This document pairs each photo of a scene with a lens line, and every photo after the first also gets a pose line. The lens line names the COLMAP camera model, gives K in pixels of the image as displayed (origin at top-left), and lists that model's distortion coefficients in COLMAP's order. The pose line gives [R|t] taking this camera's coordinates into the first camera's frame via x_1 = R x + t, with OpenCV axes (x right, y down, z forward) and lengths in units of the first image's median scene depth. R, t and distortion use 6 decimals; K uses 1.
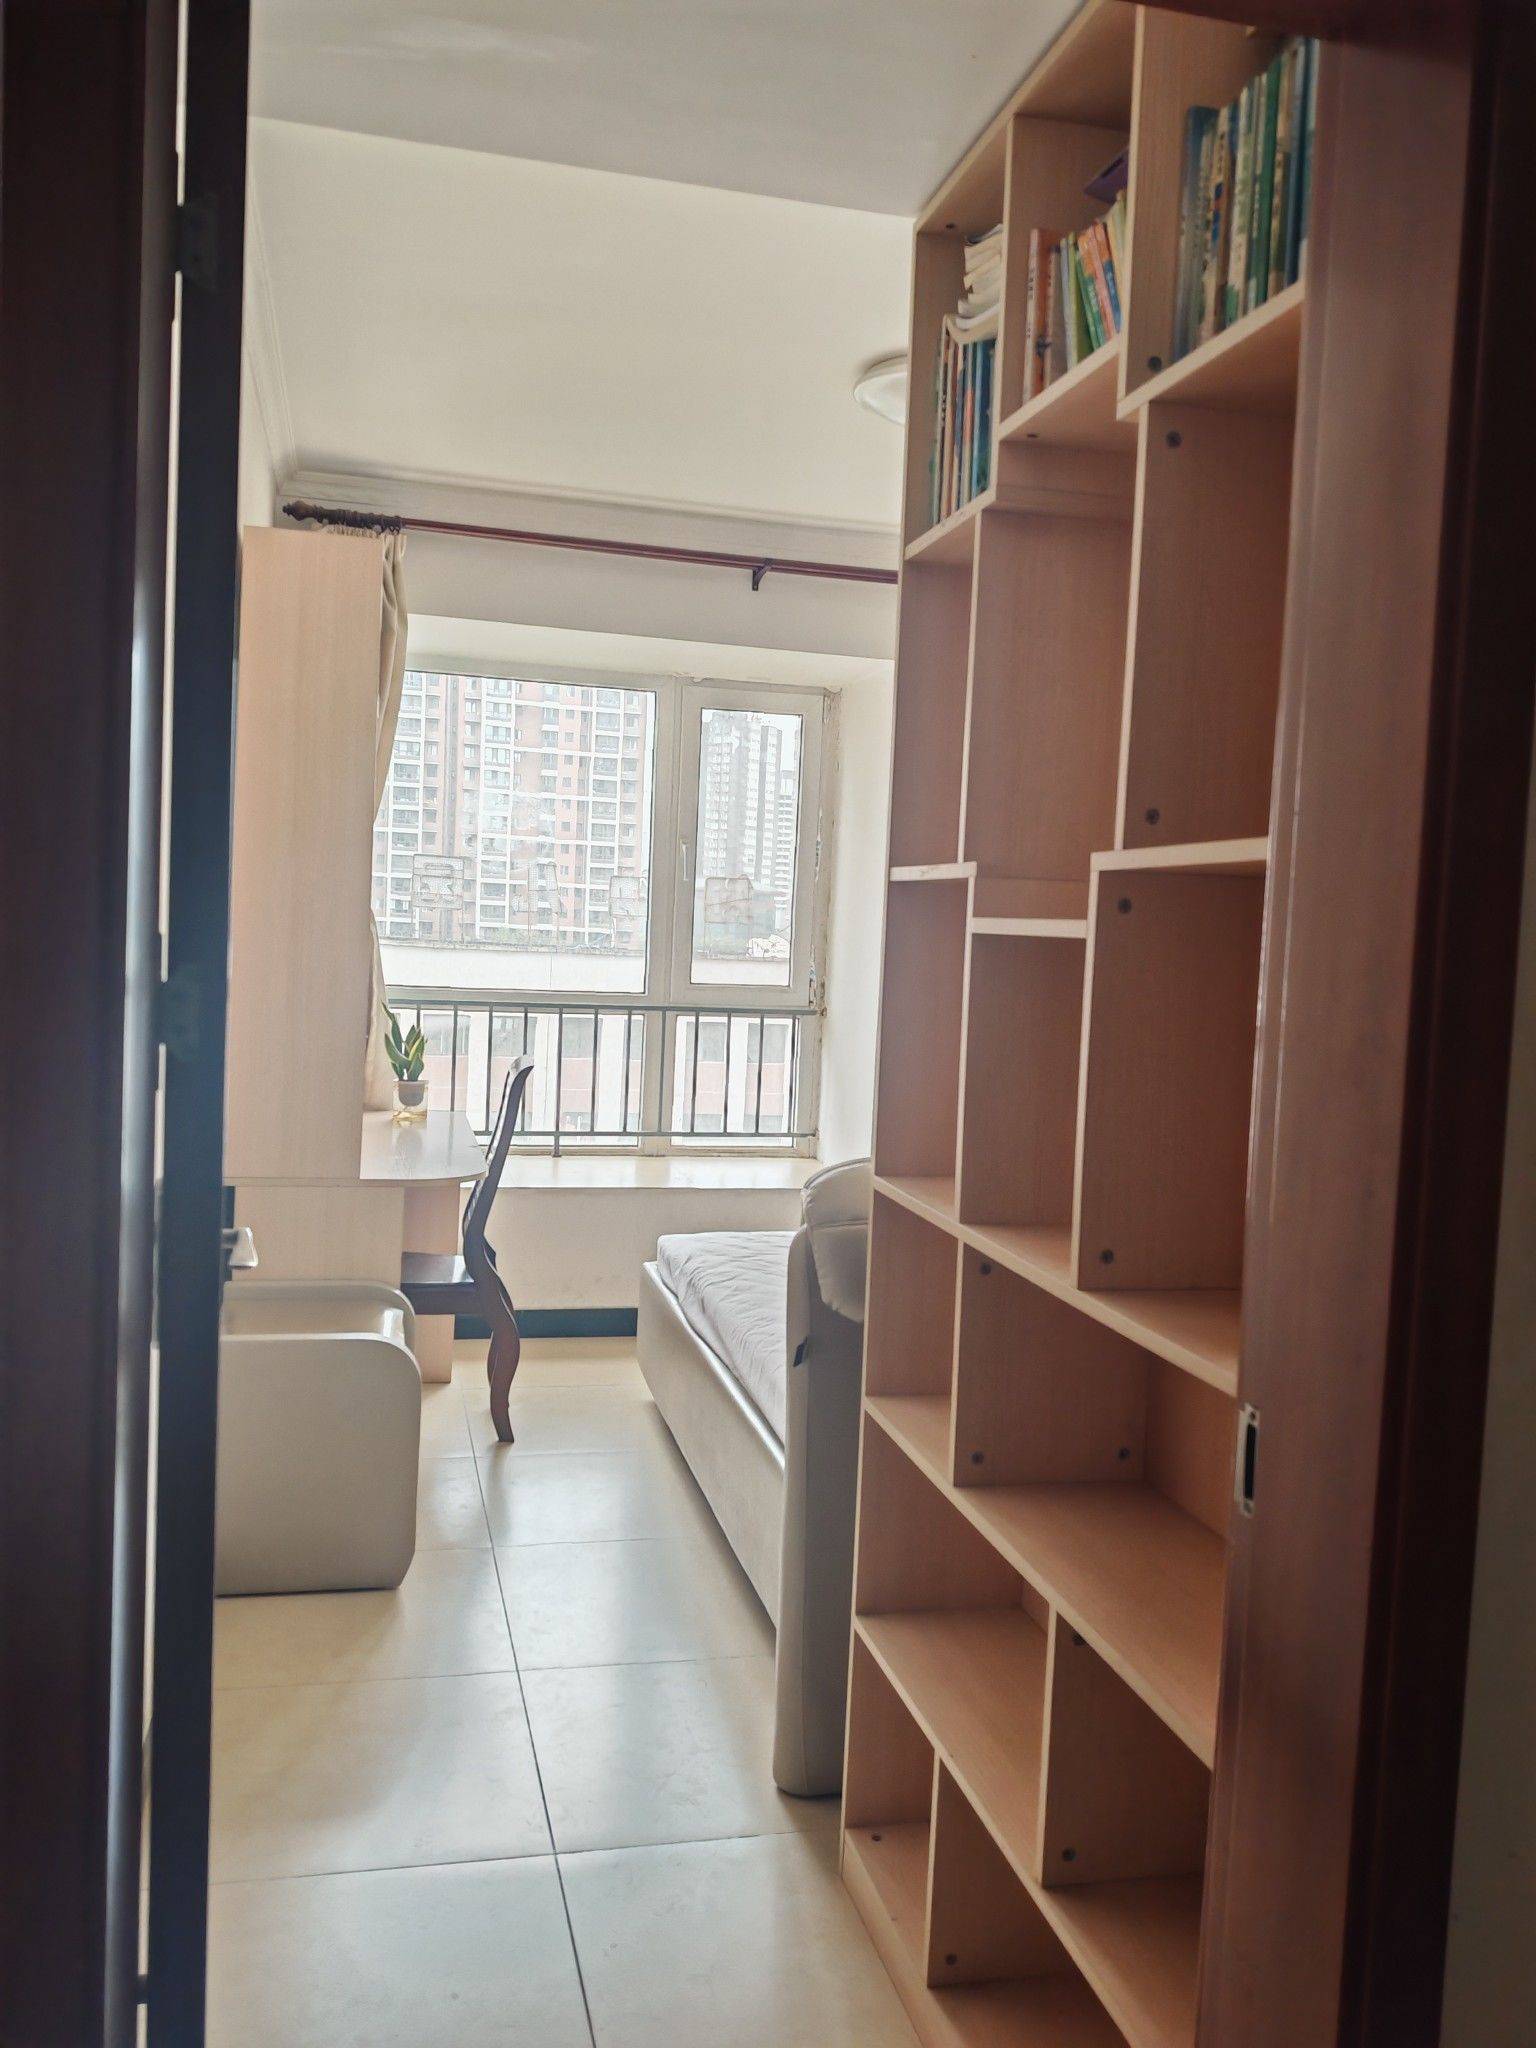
lens RADIAL K [[1654.6, 0, 768.0], [0, 1654.6, 1024.0], [0, 0, 1]] dist [0.146035, -0.463888]
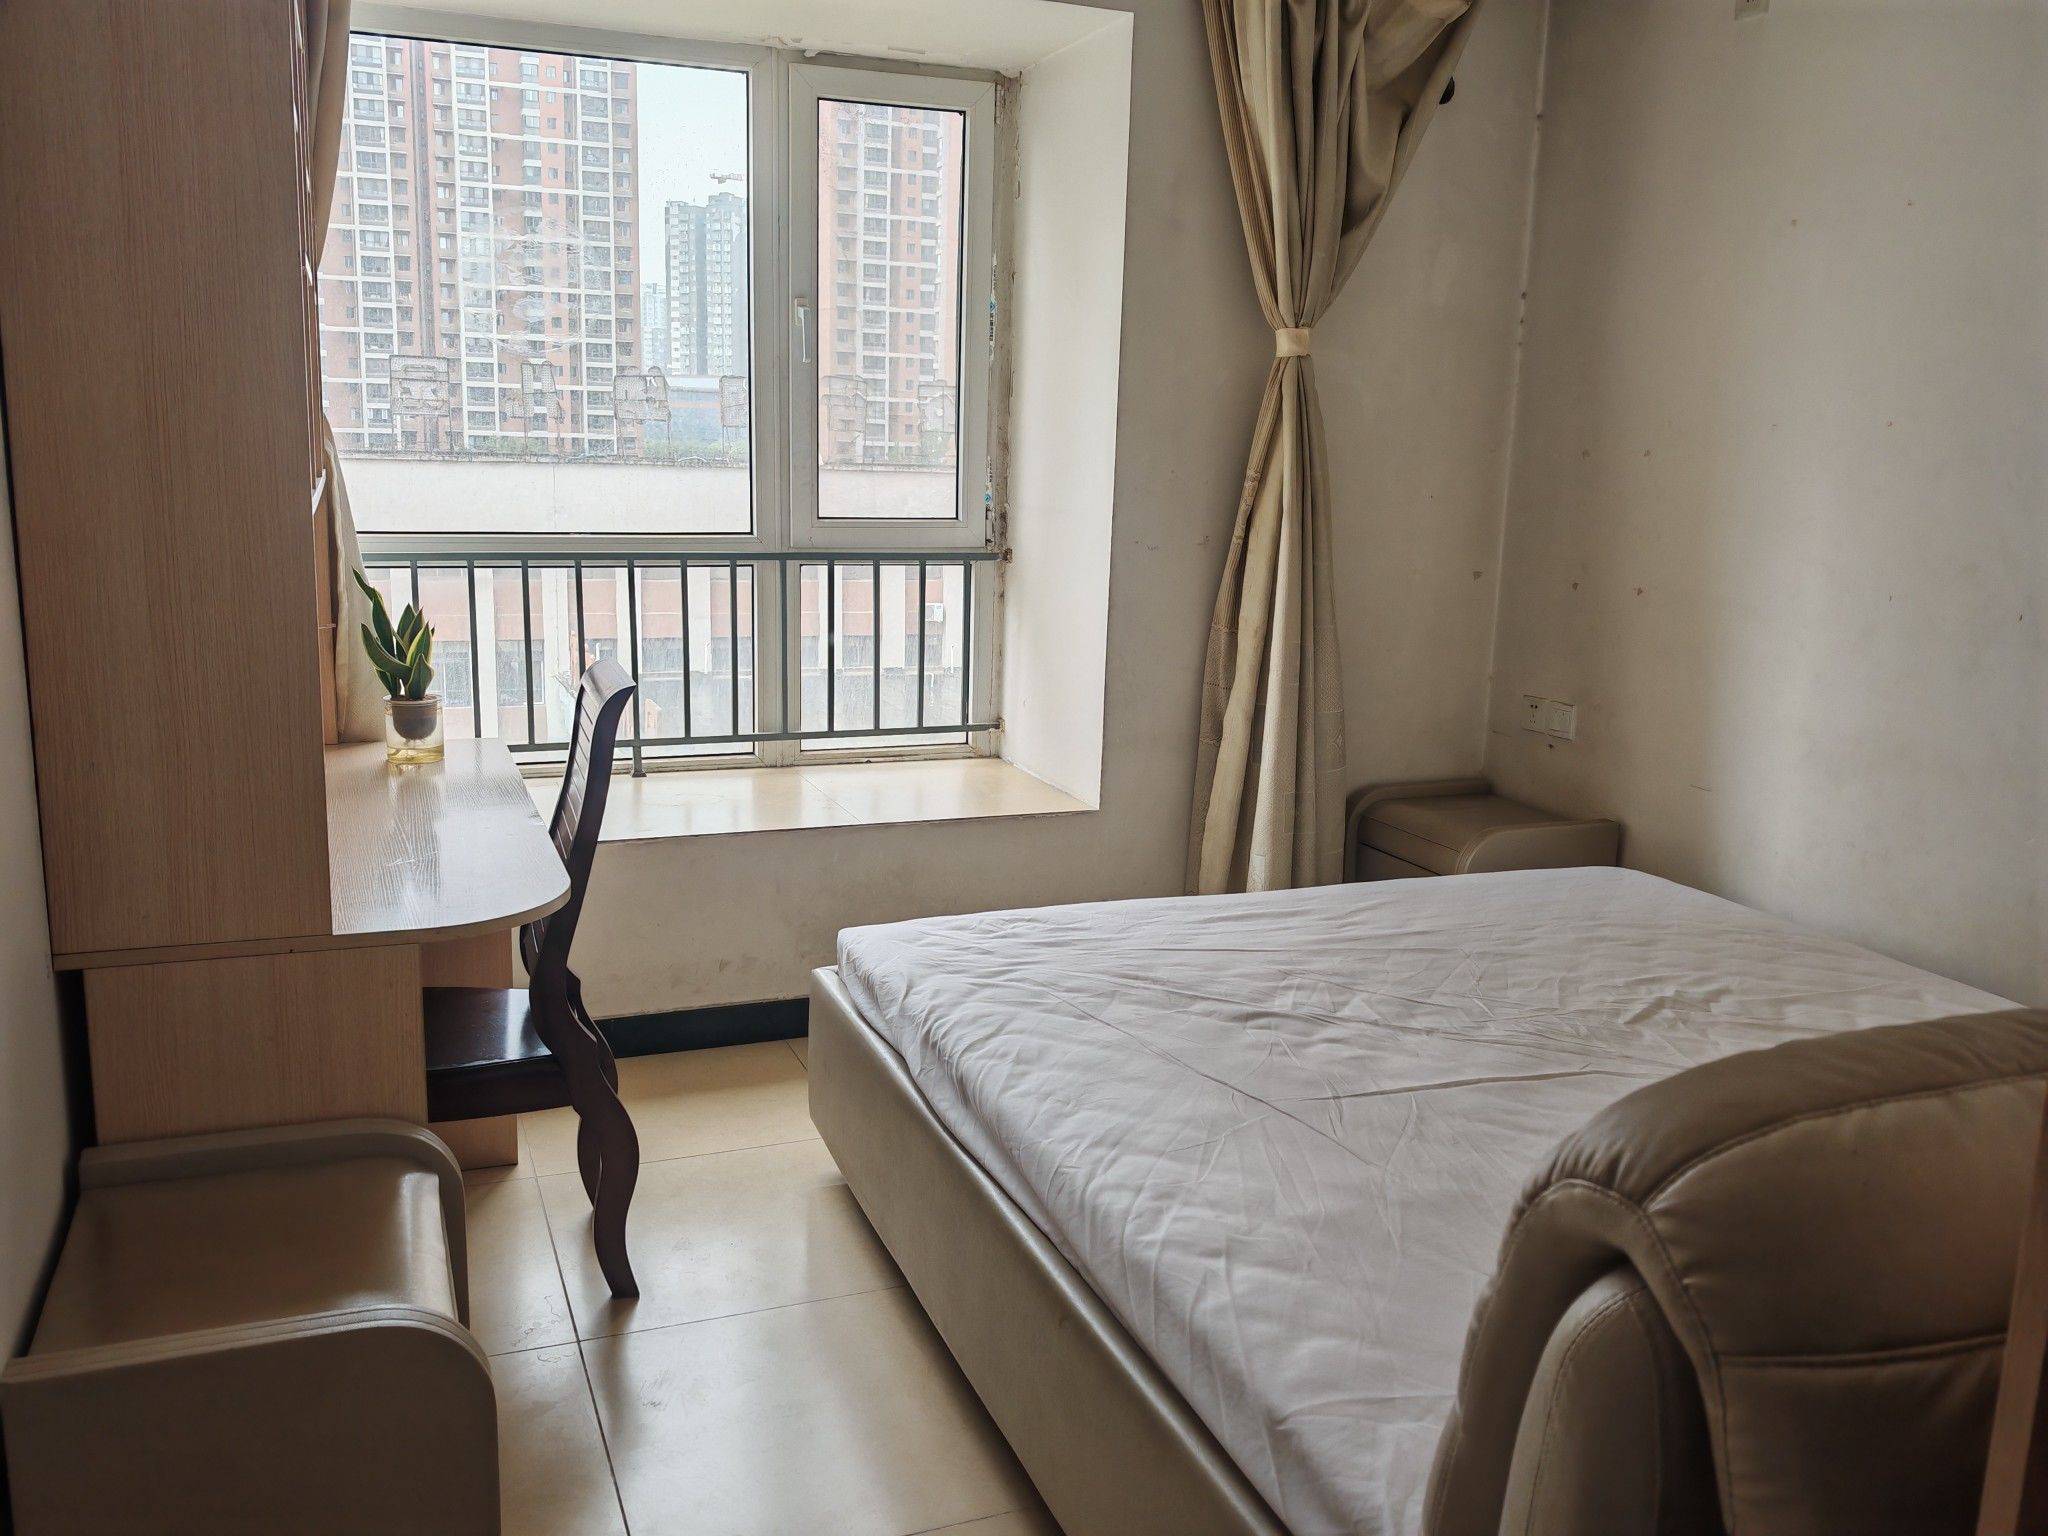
lens RADIAL K [[1654.6, 0, 1024.0], [0, 1654.6, 768.0], [0, 0, 1]] dist [0.146035, -0.463888]
pose [[0.989462, -0.049896, 0.135921, -0.061104], [0.029976, 0.989001, 0.144838, -0.019406], [-0.141653, -0.139237, 0.980075, 0.287426]]
